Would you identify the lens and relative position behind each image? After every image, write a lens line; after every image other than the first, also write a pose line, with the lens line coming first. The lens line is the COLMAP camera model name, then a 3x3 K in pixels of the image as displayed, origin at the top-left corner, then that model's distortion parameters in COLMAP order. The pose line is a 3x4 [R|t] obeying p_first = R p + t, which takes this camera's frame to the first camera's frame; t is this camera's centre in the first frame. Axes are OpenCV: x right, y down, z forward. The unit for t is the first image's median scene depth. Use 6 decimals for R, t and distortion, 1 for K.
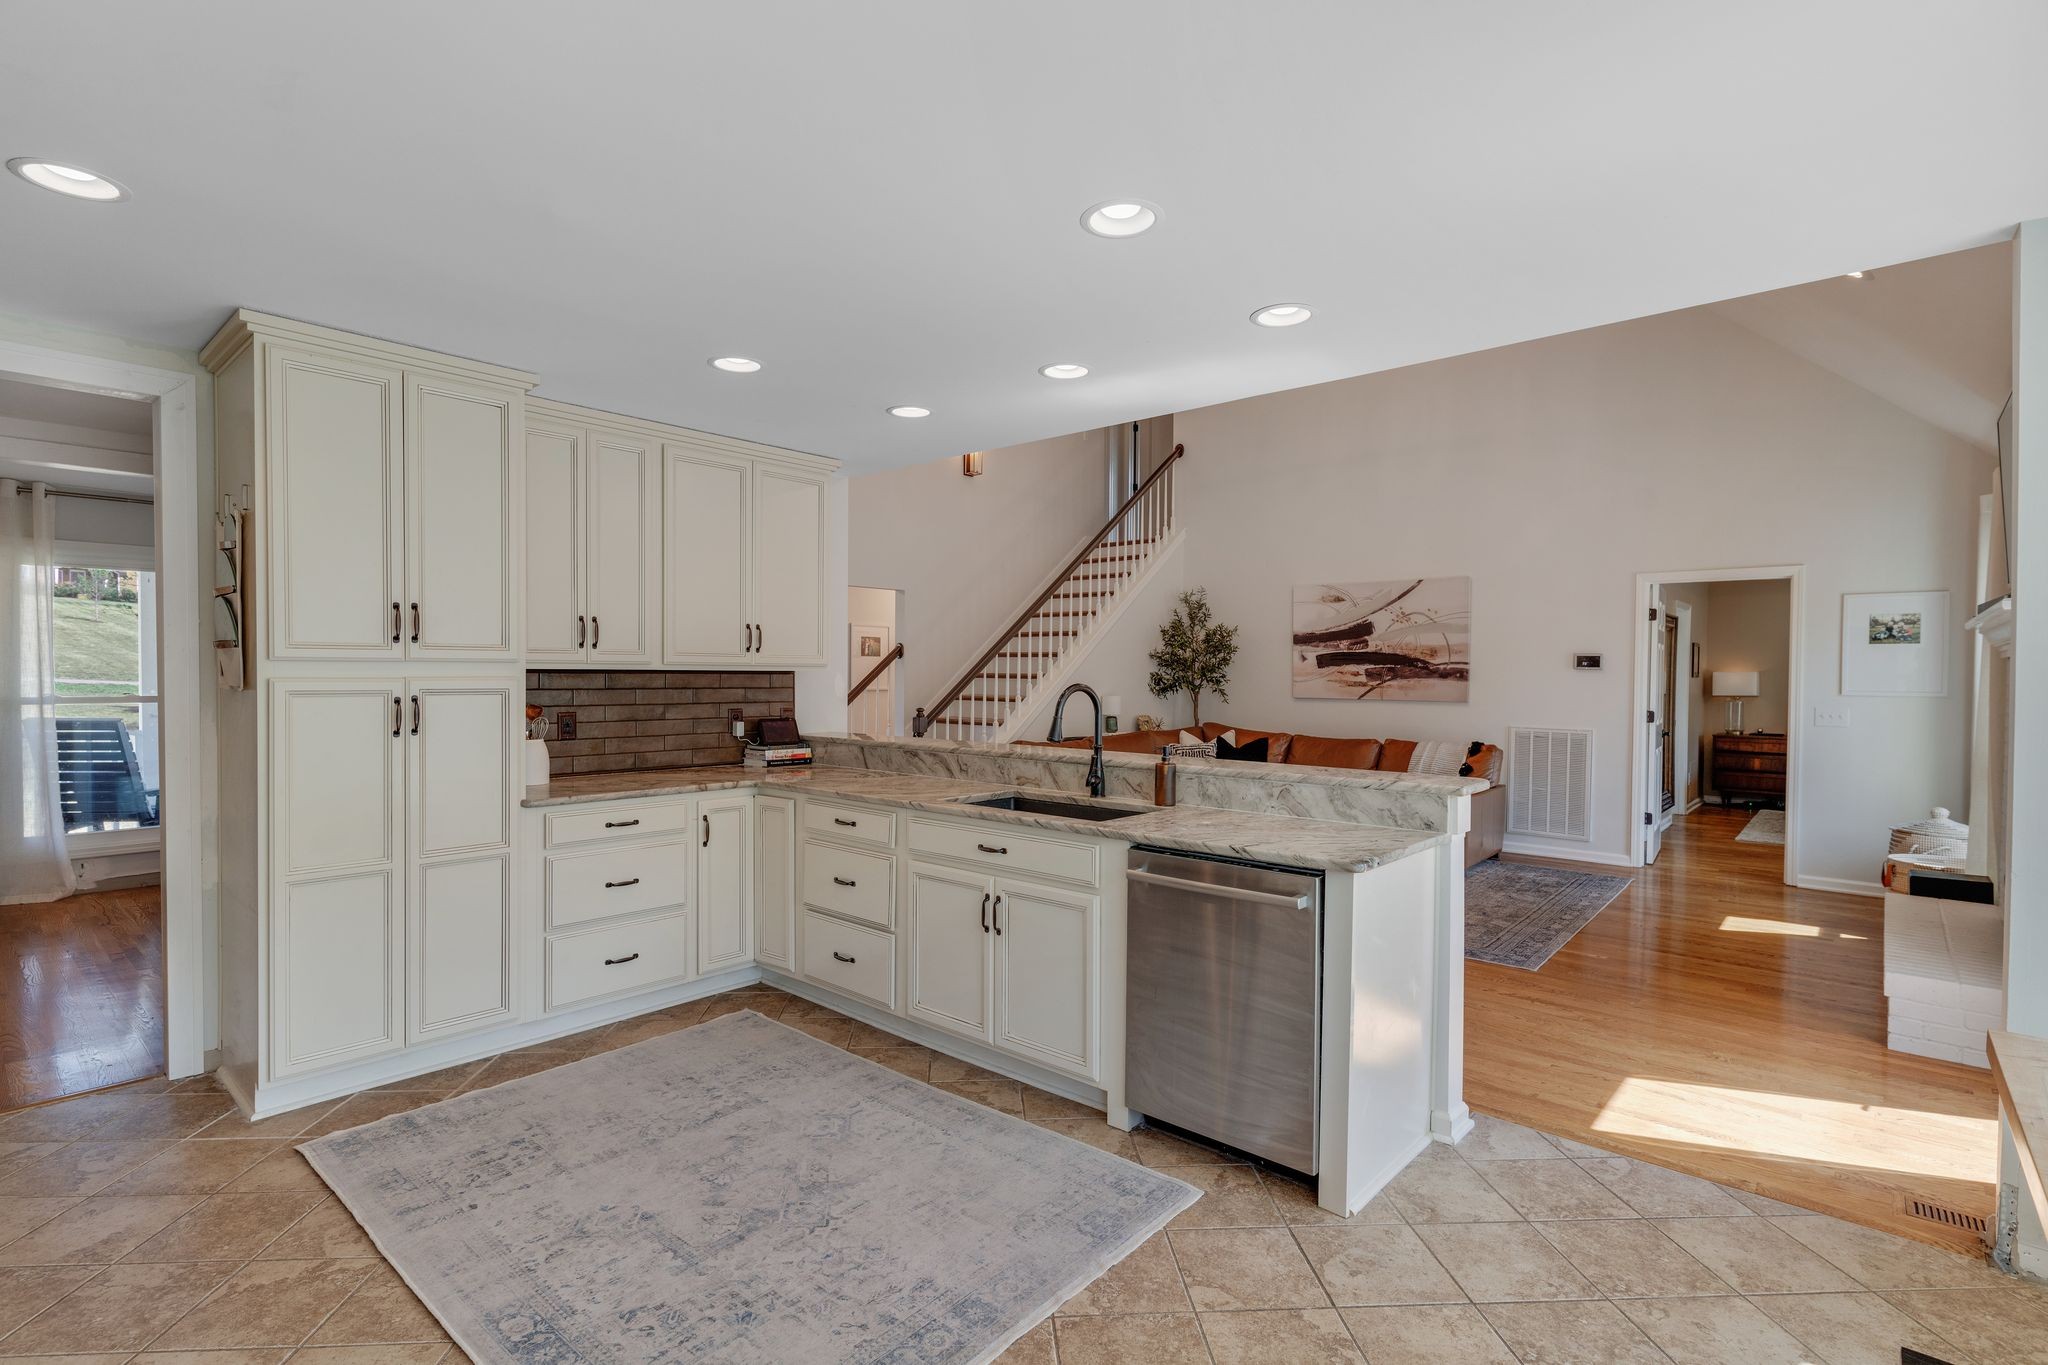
lens RADIAL K [[971.4, 0, 1026.8], [0, 971.4, 690.6], [0, 0, 1]] dist [-0.000616, -0.000364]
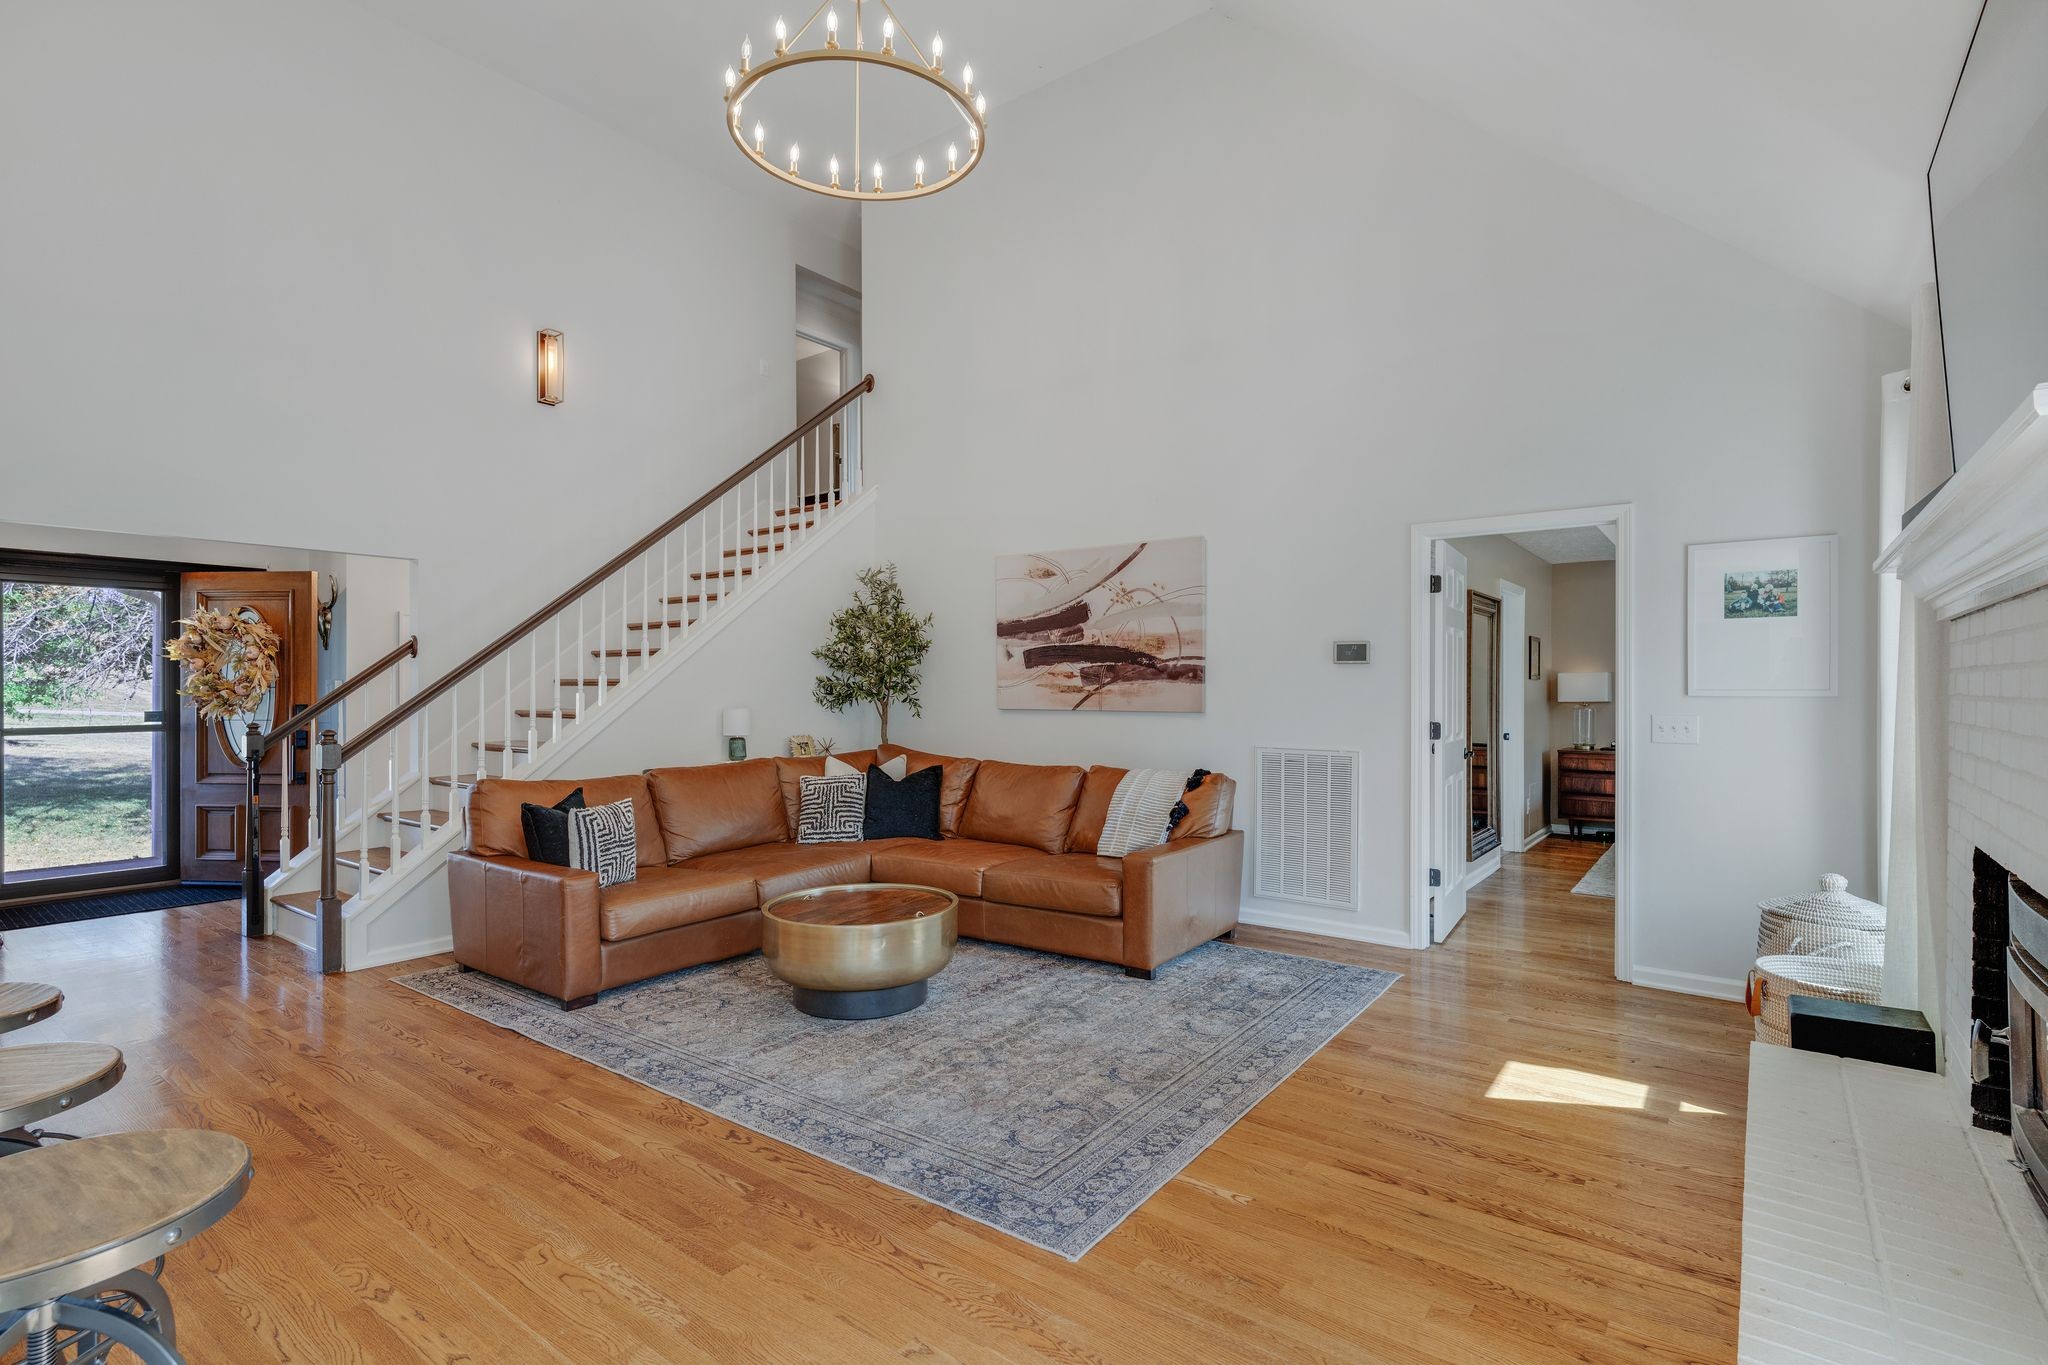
lens RADIAL K [[971.4, 0, 1025.7], [0, 971.4, 689.9], [0, 0, 1]] dist [-0.000616, -0.000364]
pose [[0.997189, -0.008355, 0.074462, 0.325292], [0.009584, 0.999823, -0.016172, 0.006701], [-0.074314, 0.016841, 0.997093, 0.356922]]
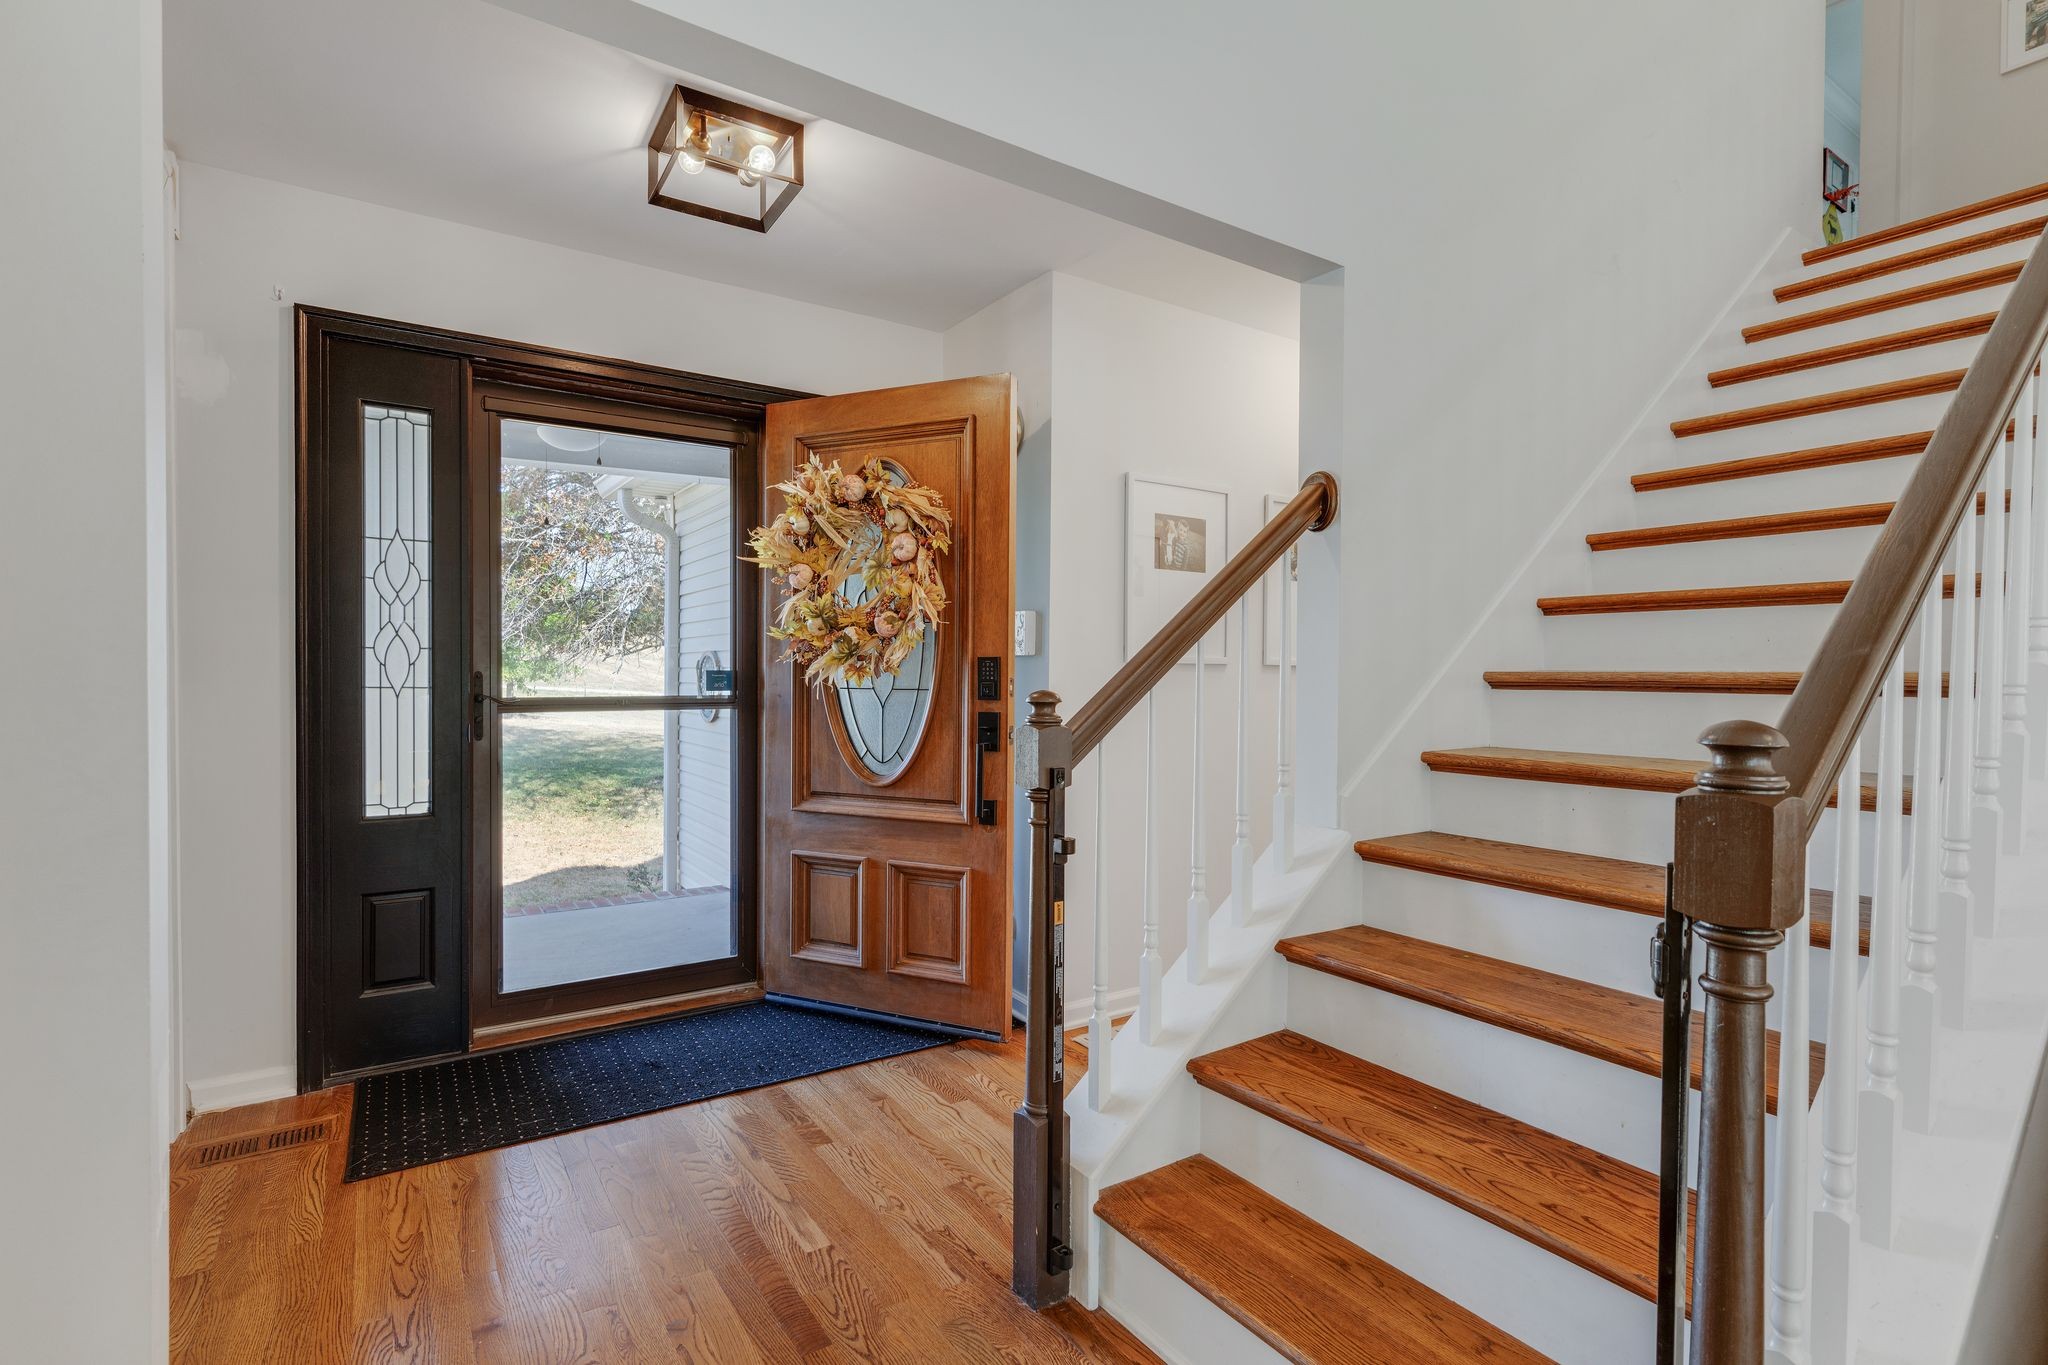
lens RADIAL K [[971.4, 0, 1017.9], [0, 971.4, 692.9], [0, 0, 1]] dist [-0.000616, -0.000364]
pose [[0.966305, 0.001526, -0.257395, -0.183657], [-0.002283, 0.999994, -0.002640, 0.016706], [0.257389, 0.003139, 0.966303, 0.927496]]
